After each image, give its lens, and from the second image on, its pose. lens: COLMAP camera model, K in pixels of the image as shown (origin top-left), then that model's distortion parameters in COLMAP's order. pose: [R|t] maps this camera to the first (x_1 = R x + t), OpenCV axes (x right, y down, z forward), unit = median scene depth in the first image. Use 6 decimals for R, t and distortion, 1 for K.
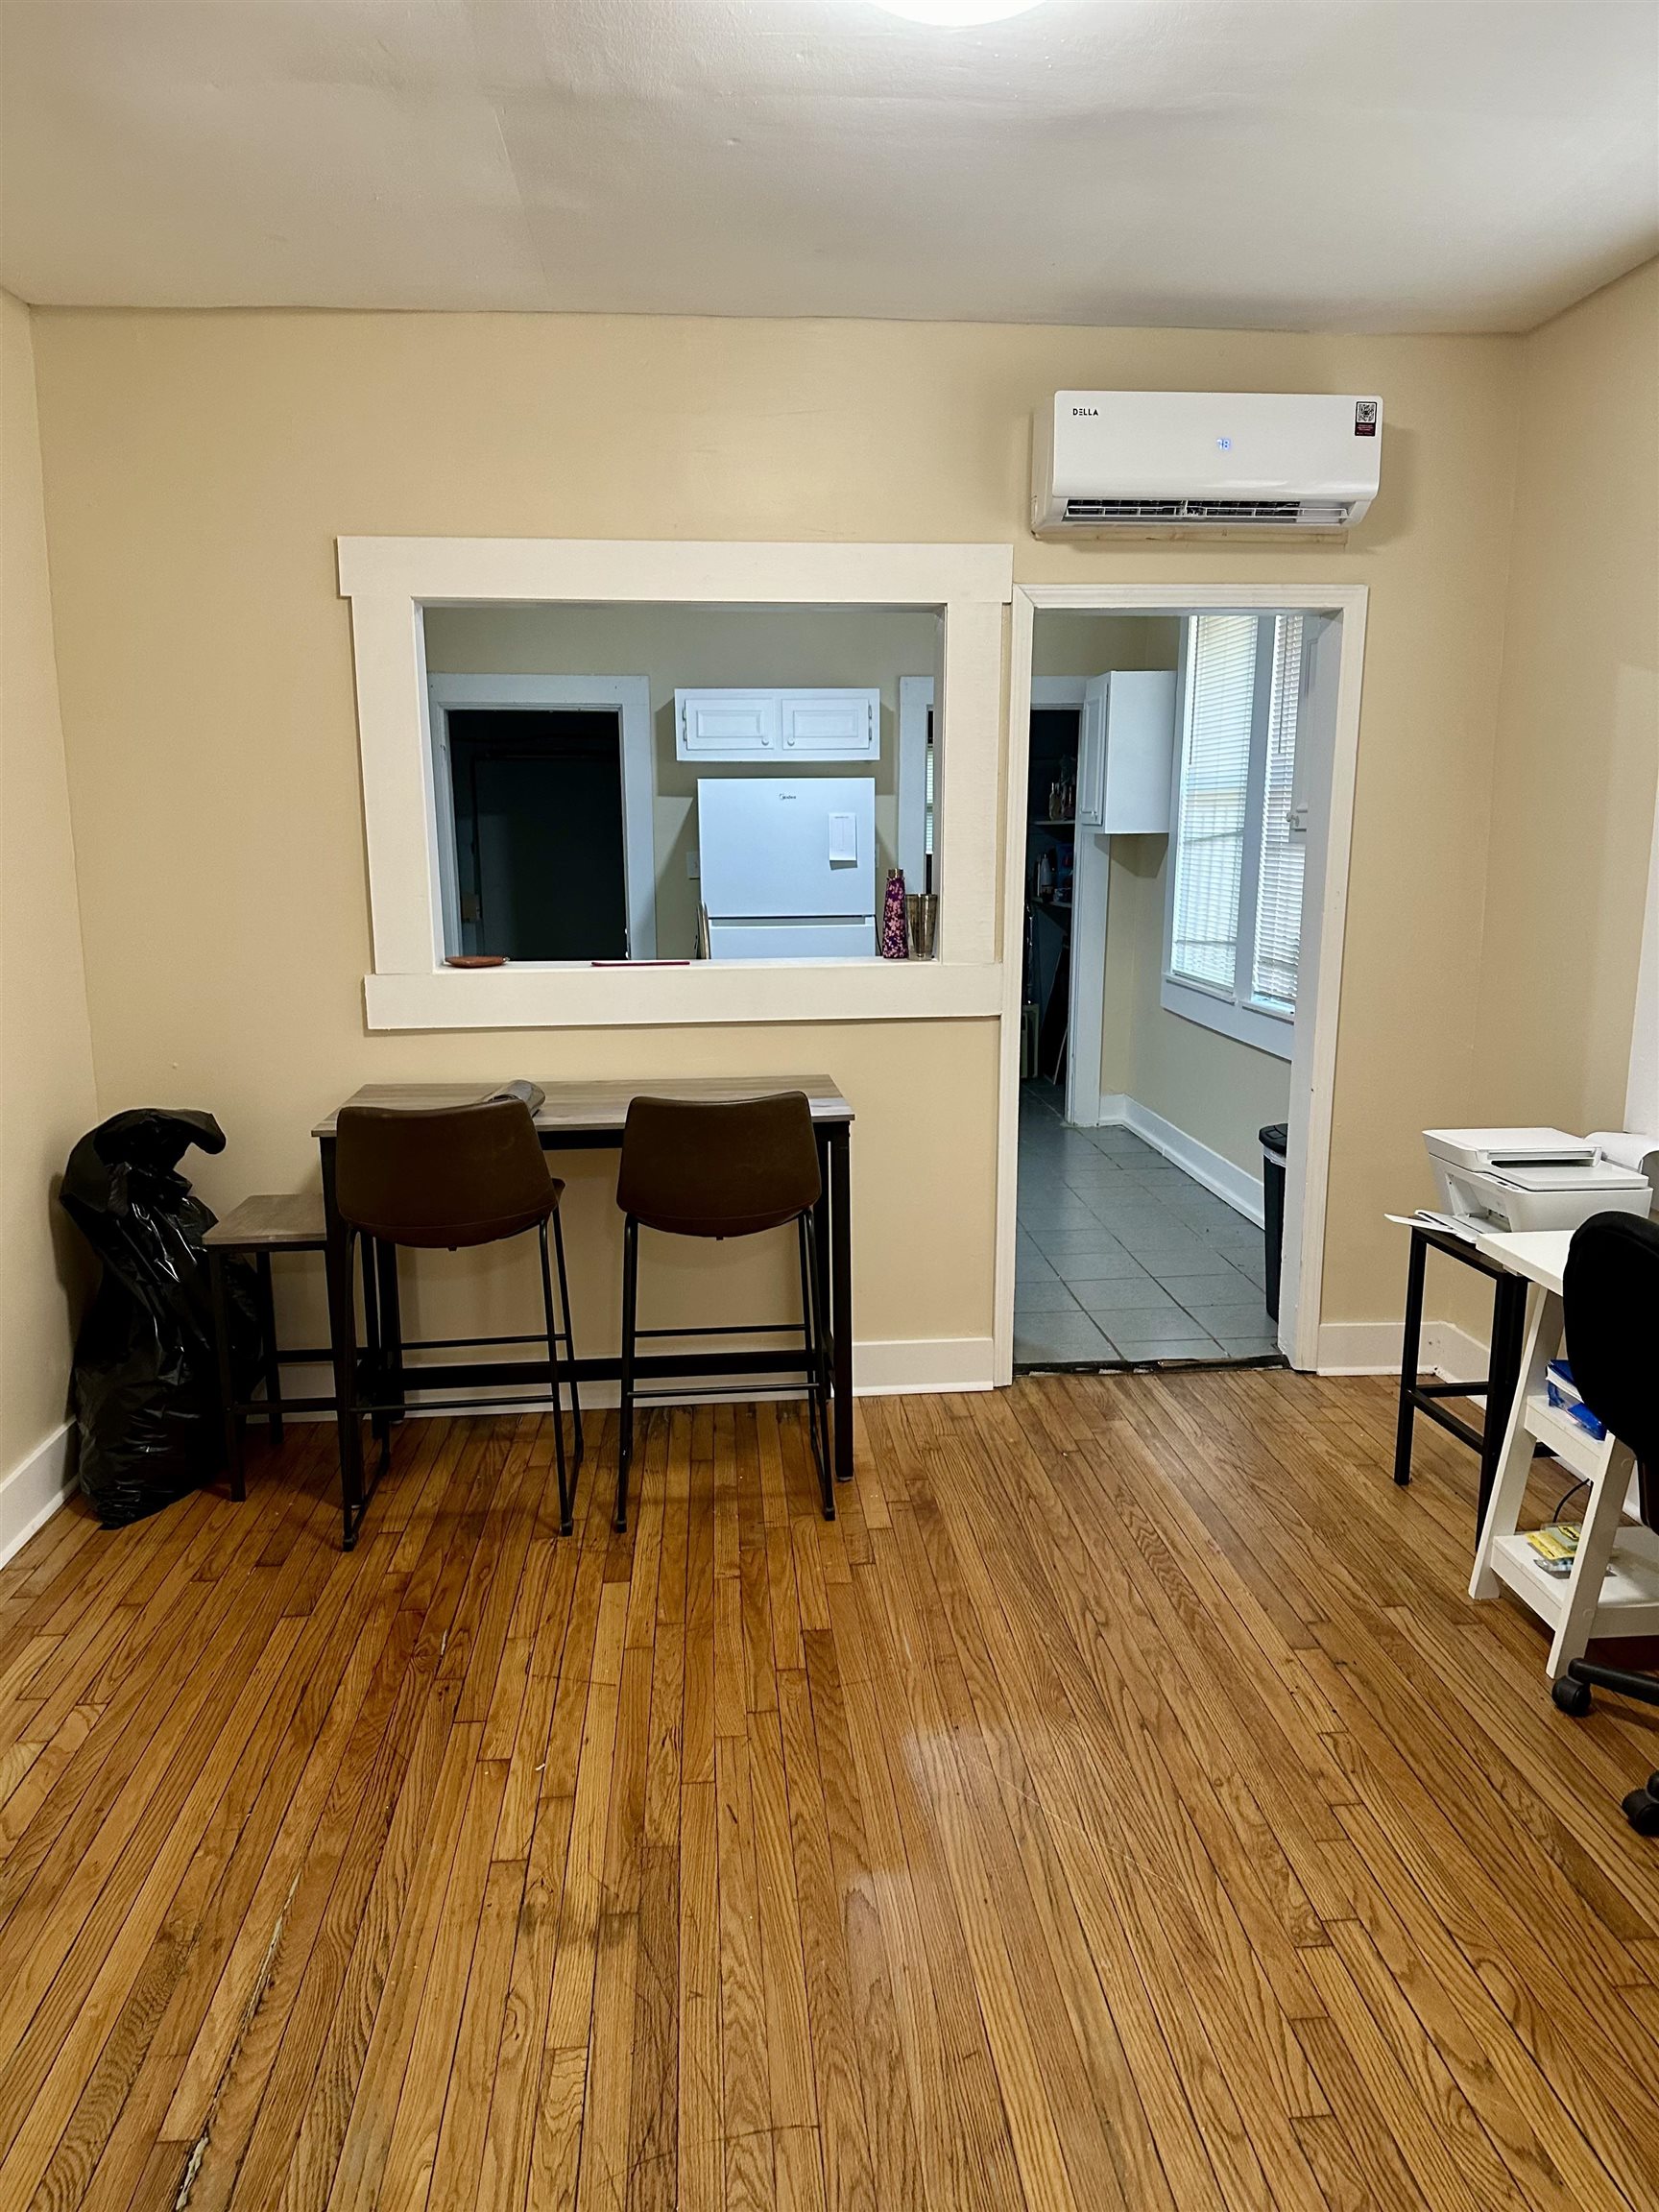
lens RADIAL K [[1555.9, 0, 821.7], [0, 1555.9, 1116.2], [0, 0, 1]] dist [0.059864, -0.076143]
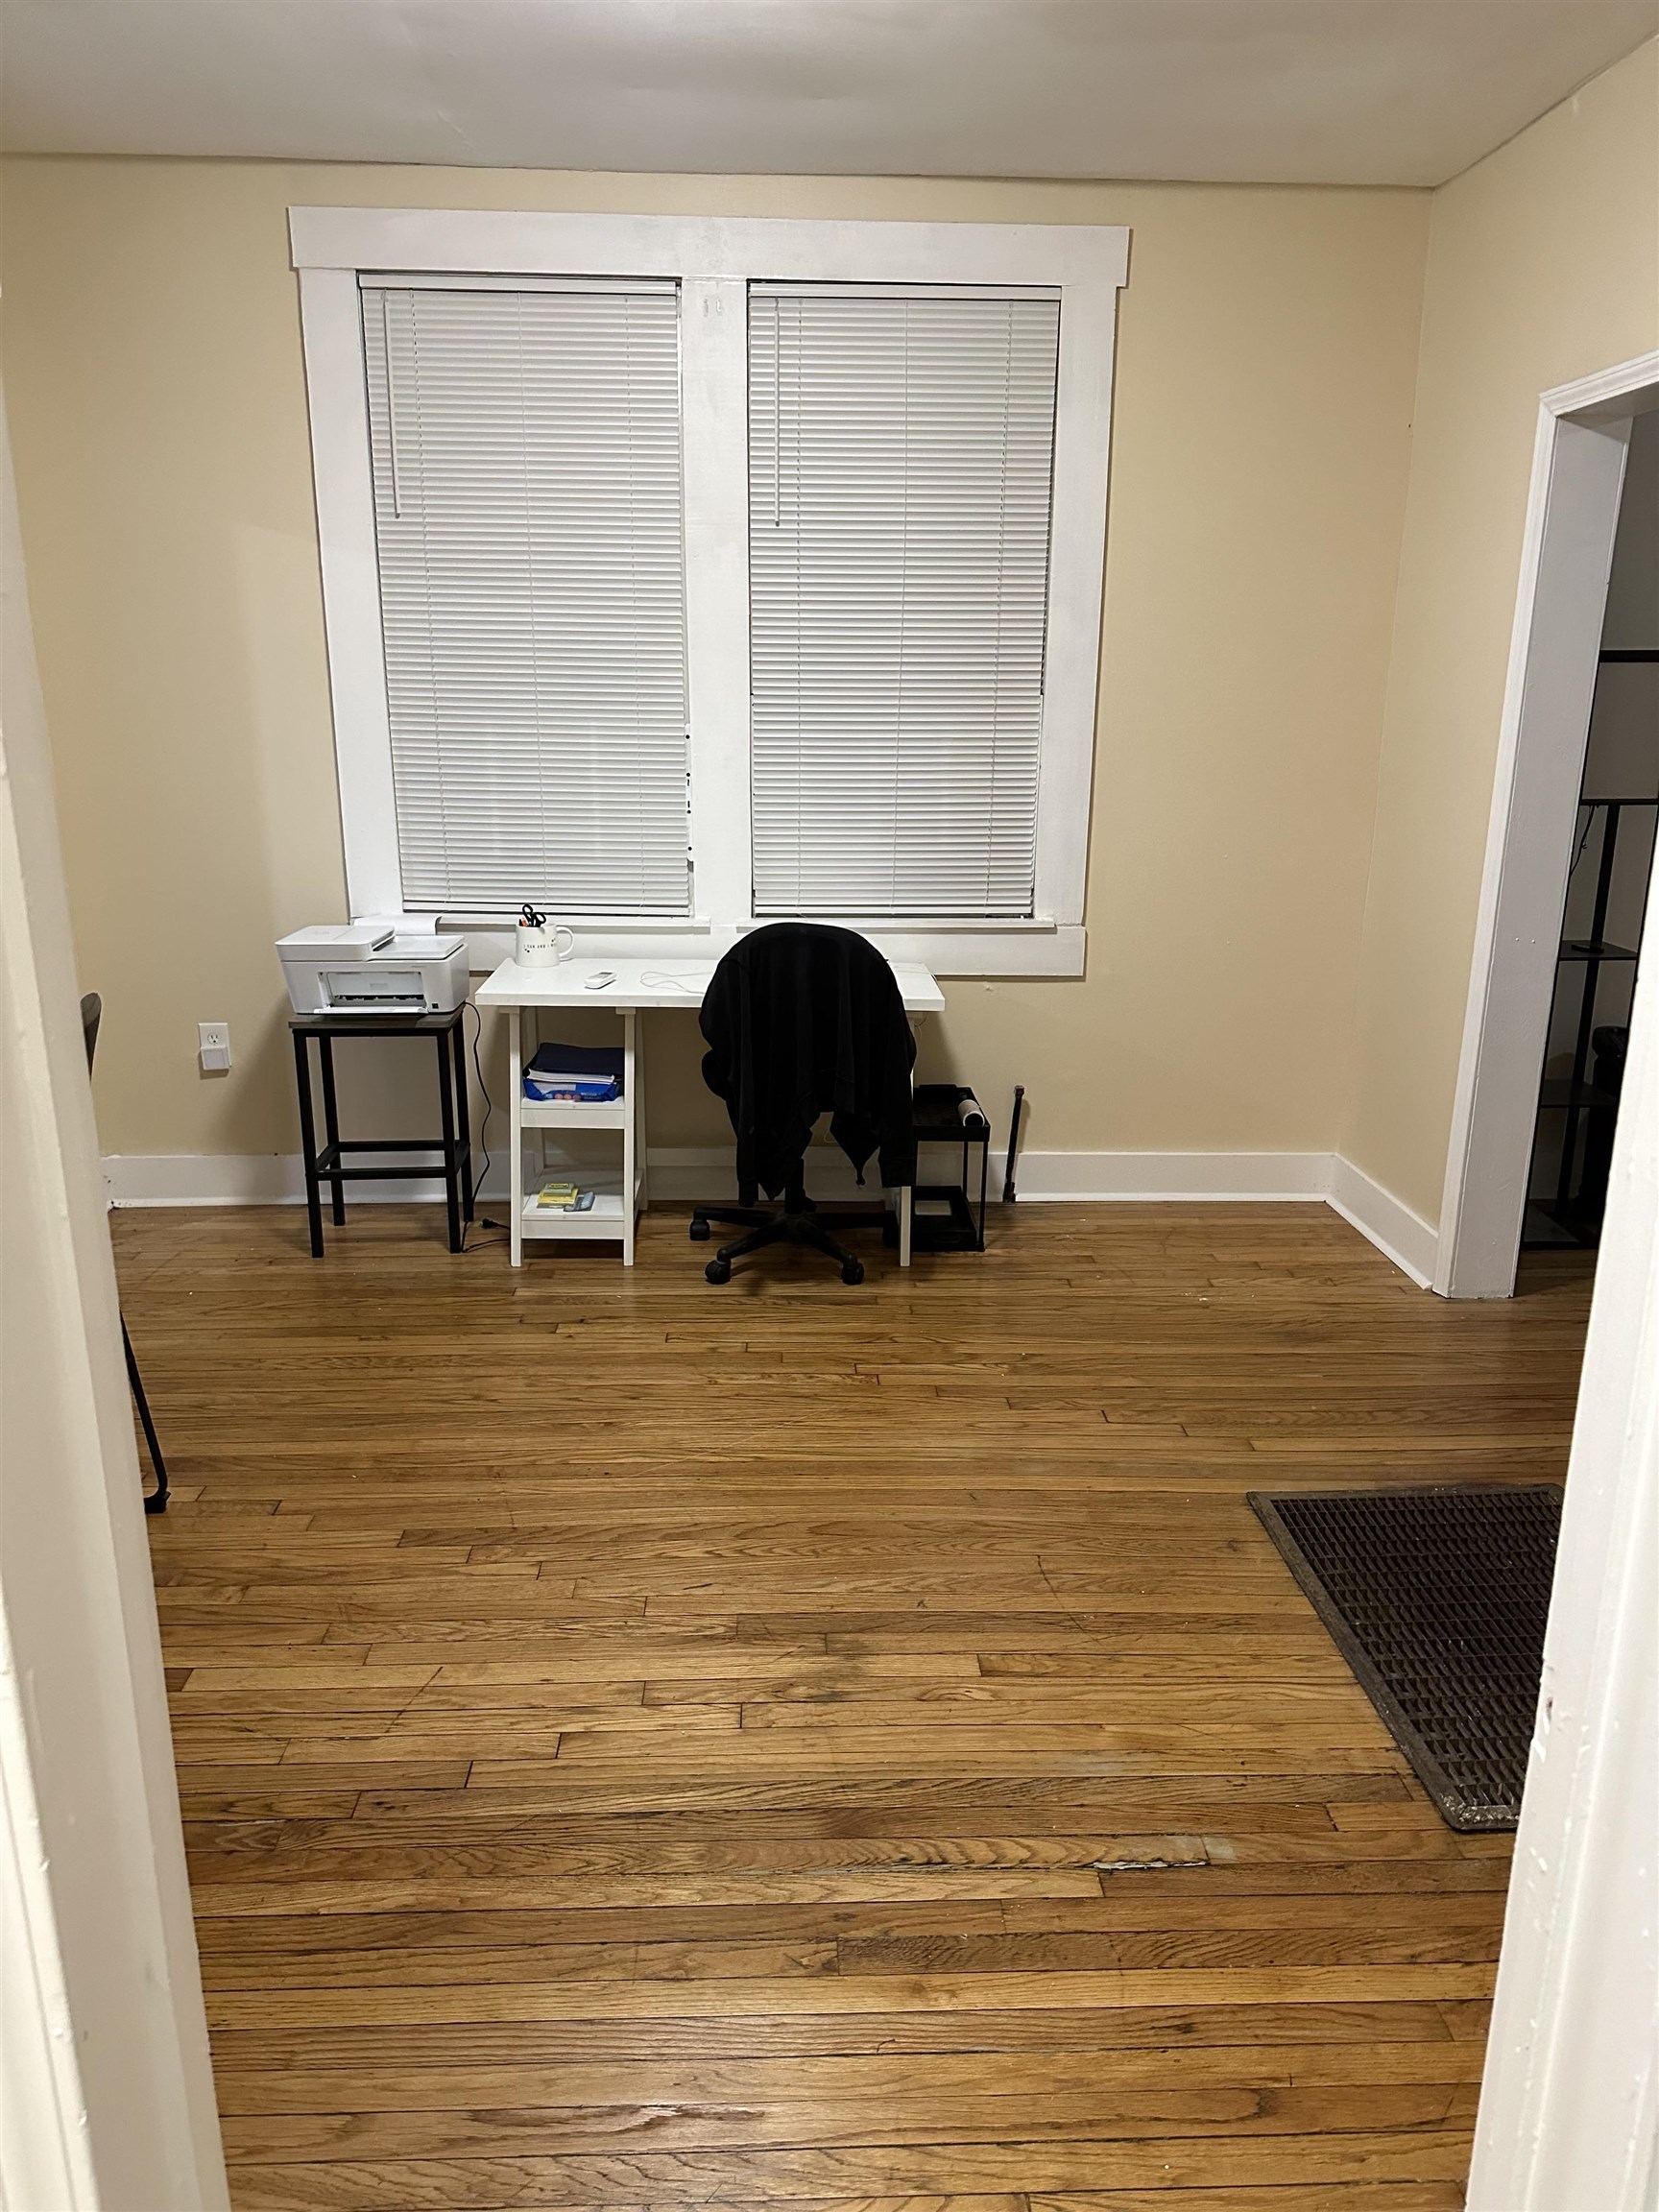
lens RADIAL K [[1555.9, 0, 831.8], [0, 1555.9, 1095.7], [0, 0, 1]] dist [0.059864, -0.076143]
pose [[0.039906, -0.254207, 0.966326, -0.812472], [0.184204, 0.952393, 0.242934, -0.100643], [-0.982078, 0.168307, 0.084832, 0.610147]]
